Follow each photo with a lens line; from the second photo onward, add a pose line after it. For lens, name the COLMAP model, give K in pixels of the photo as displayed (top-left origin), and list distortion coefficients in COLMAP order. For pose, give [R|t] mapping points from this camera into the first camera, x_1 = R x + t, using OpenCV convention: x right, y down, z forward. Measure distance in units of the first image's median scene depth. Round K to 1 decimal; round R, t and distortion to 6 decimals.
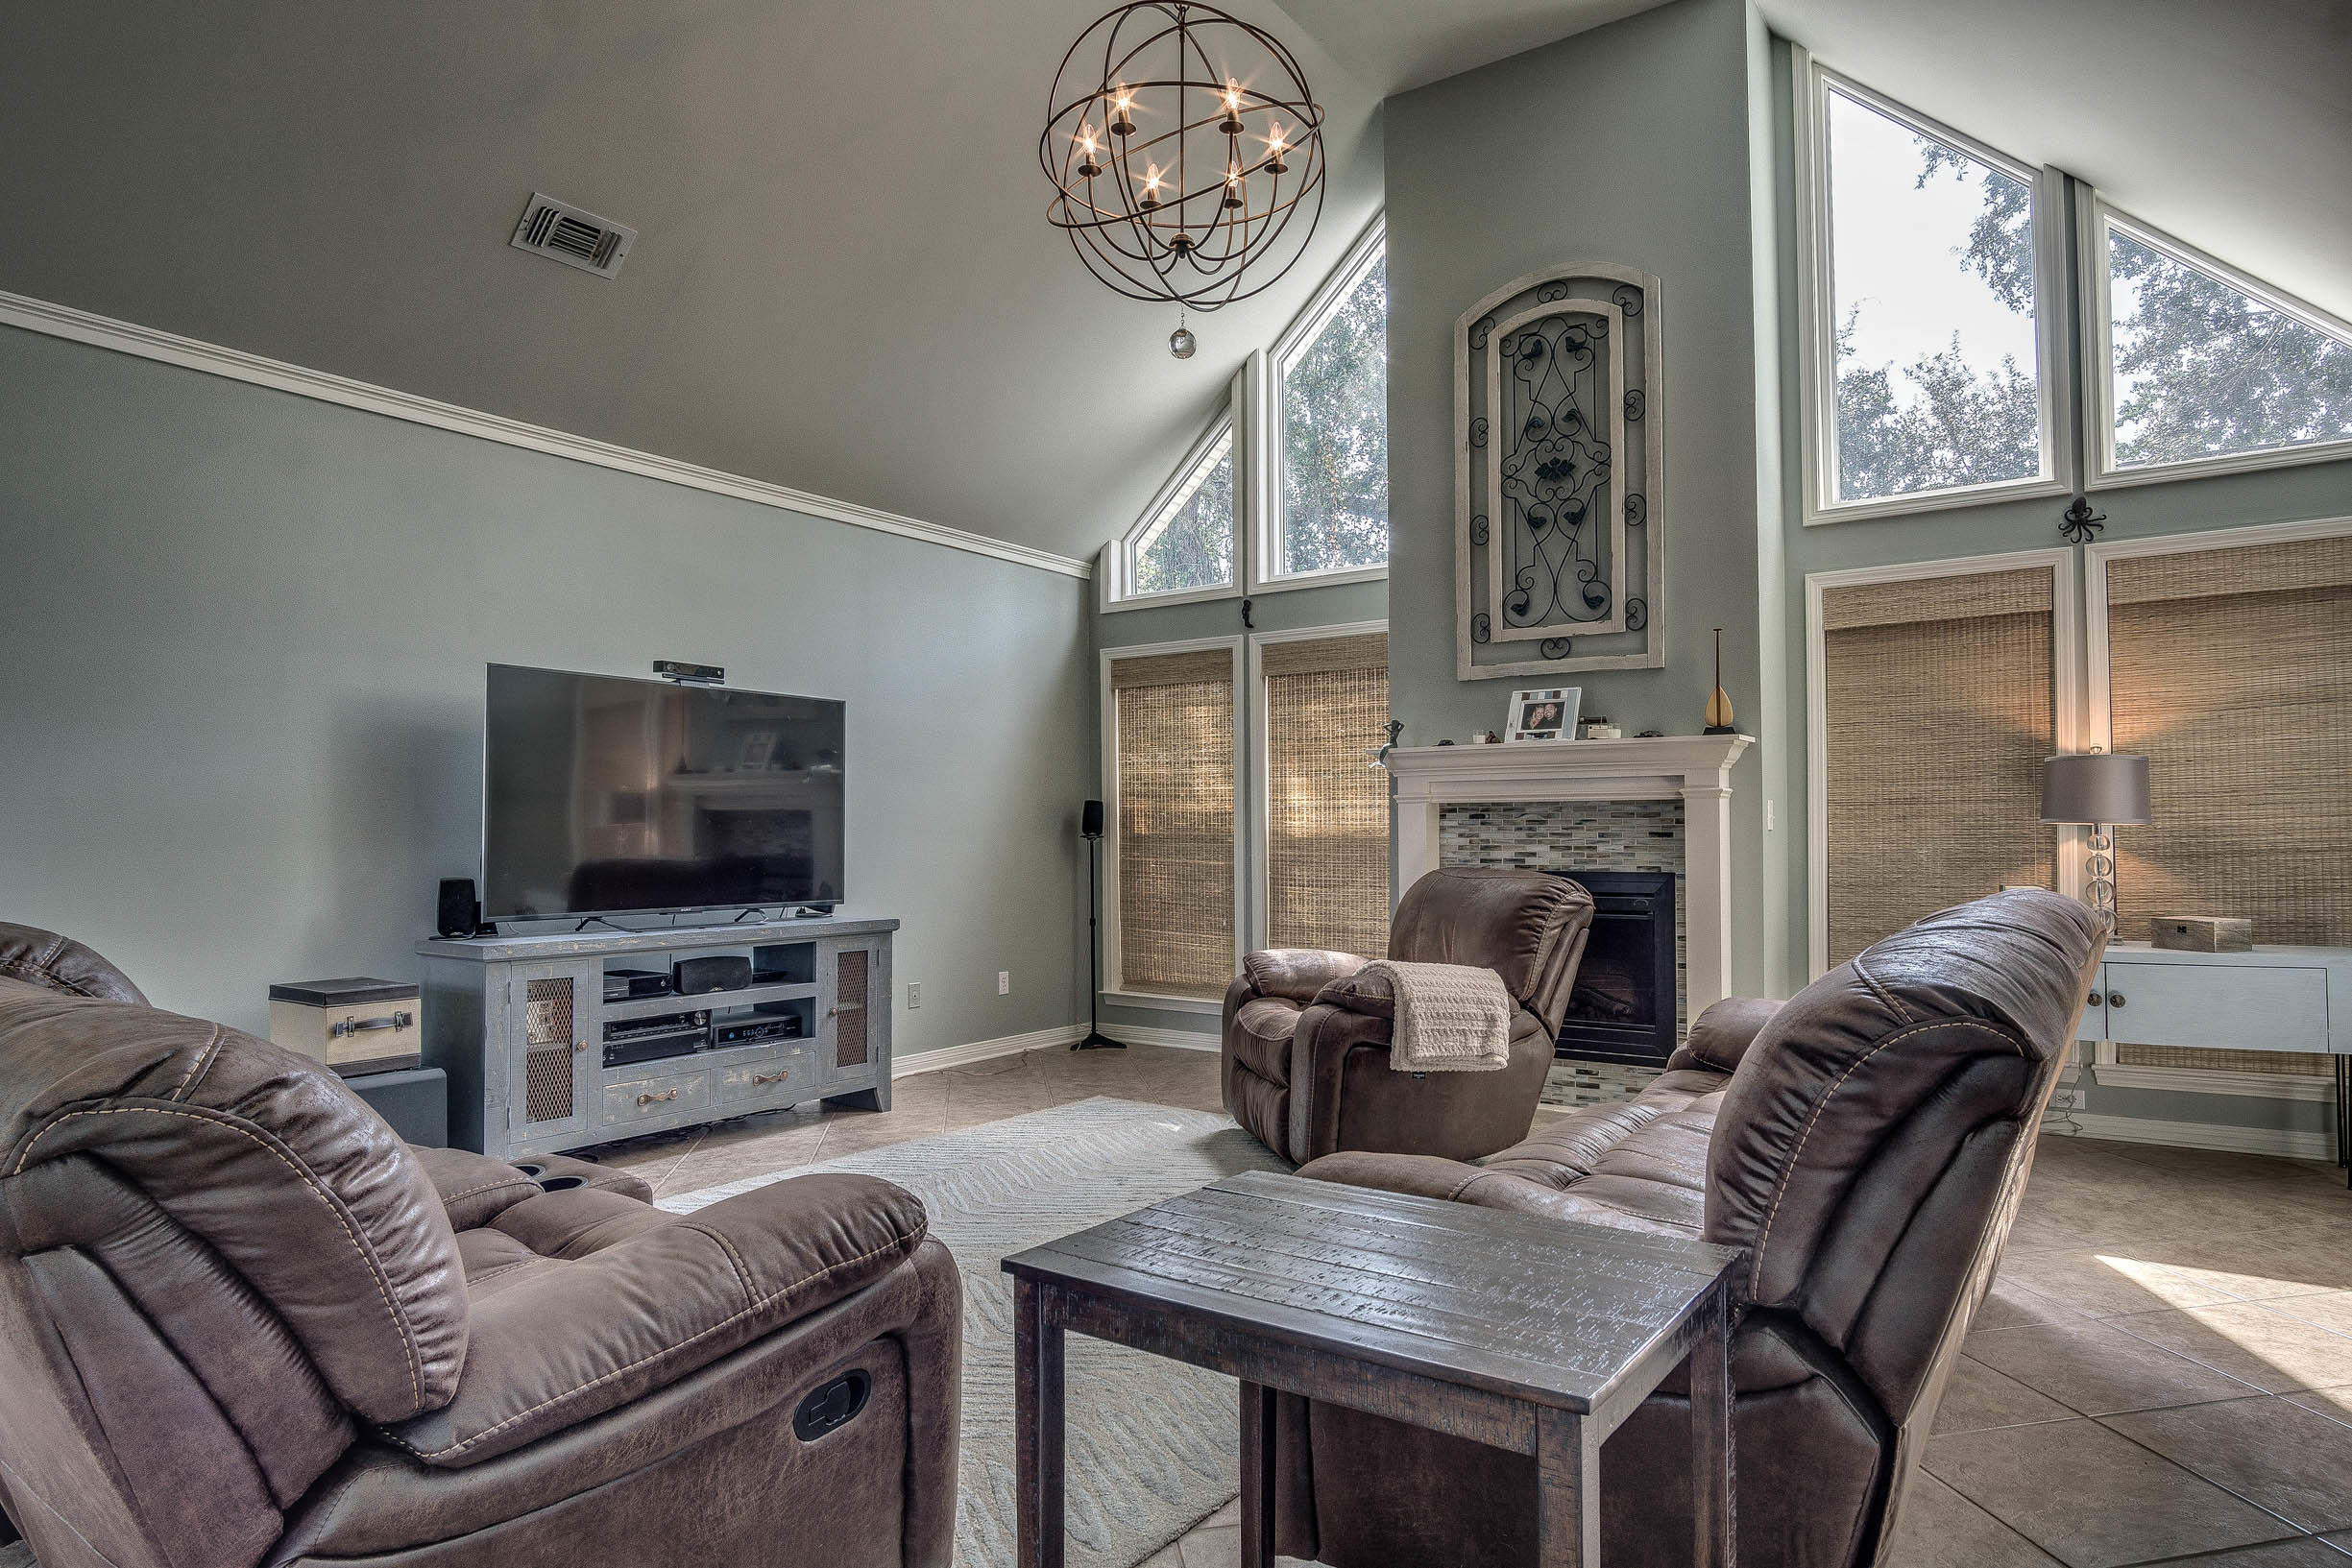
lens RADIAL K [[1304.5, 0, 1167.9], [0, 1304.5, 797.9], [0, 0, 1]] dist [-0.006587, 0.002038]
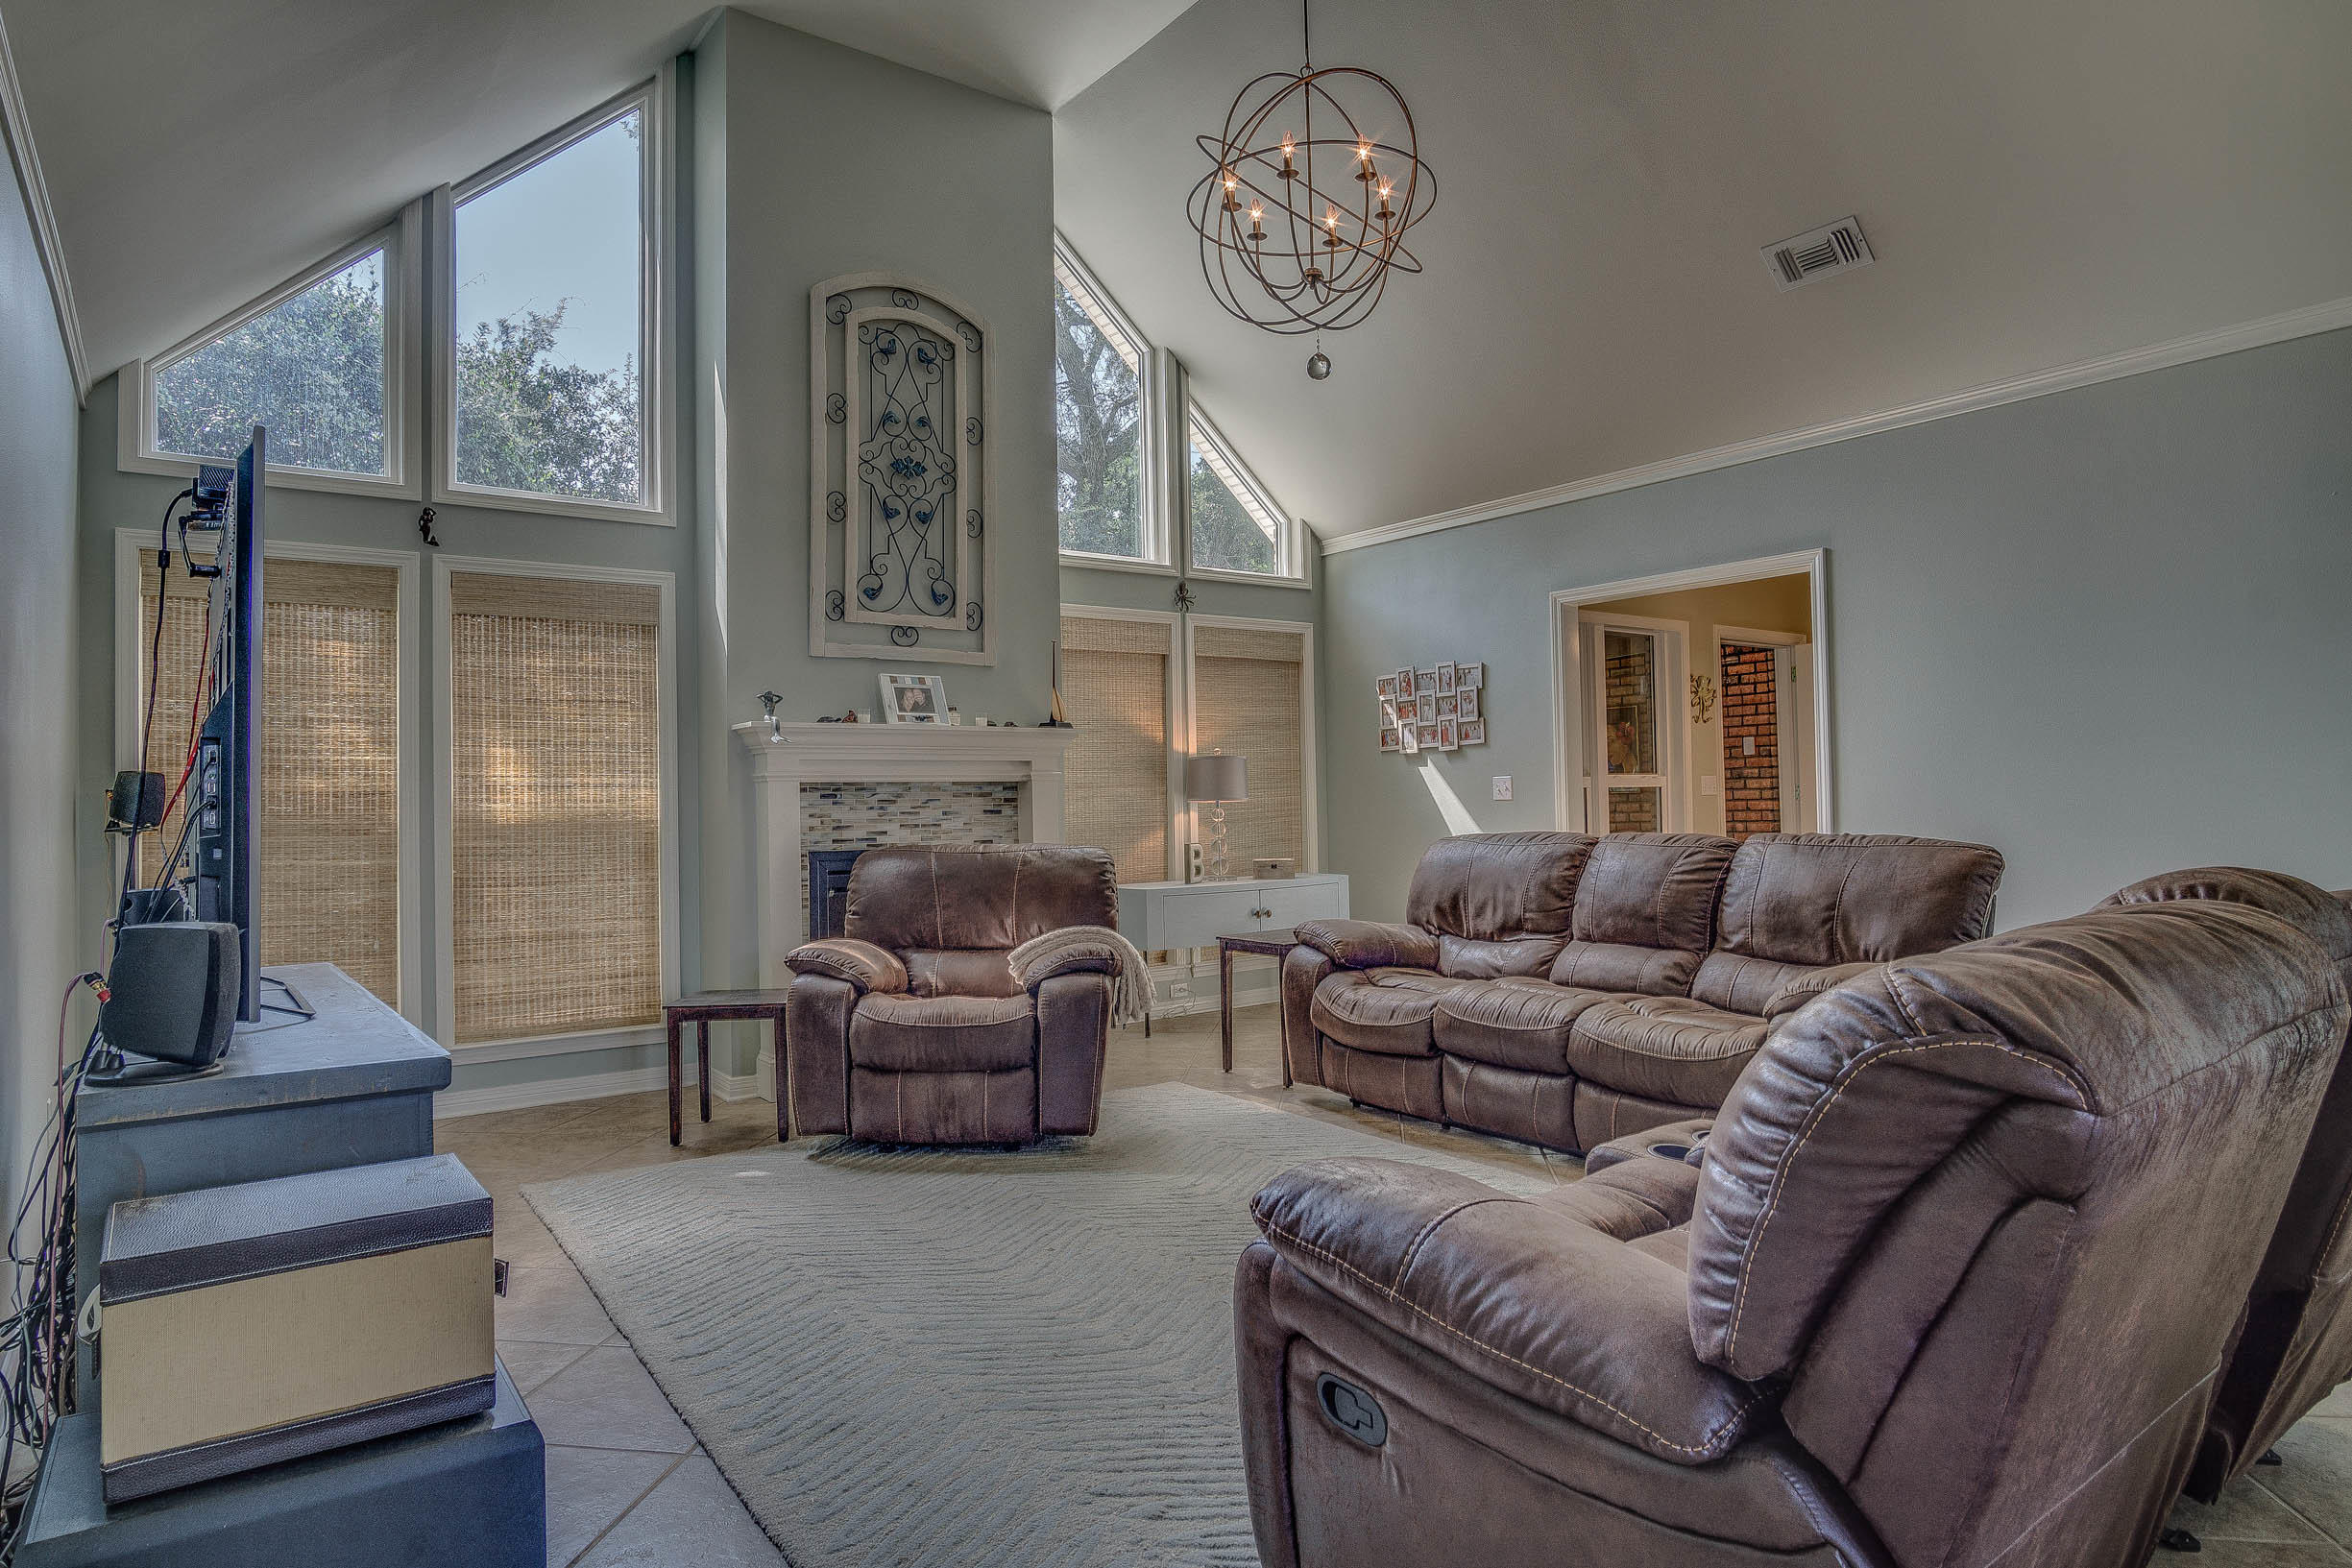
lens RADIAL K [[1304.5, 0, 1171.0], [0, 1304.5, 763.9], [0, 0, 1]] dist [-0.006587, 0.002038]
pose [[0.360504, 0.026700, 0.932375, -0.601073], [-0.008650, 0.999643, -0.025282, 0.012997], [-0.932717, 0.001049, 0.360606, 0.419458]]
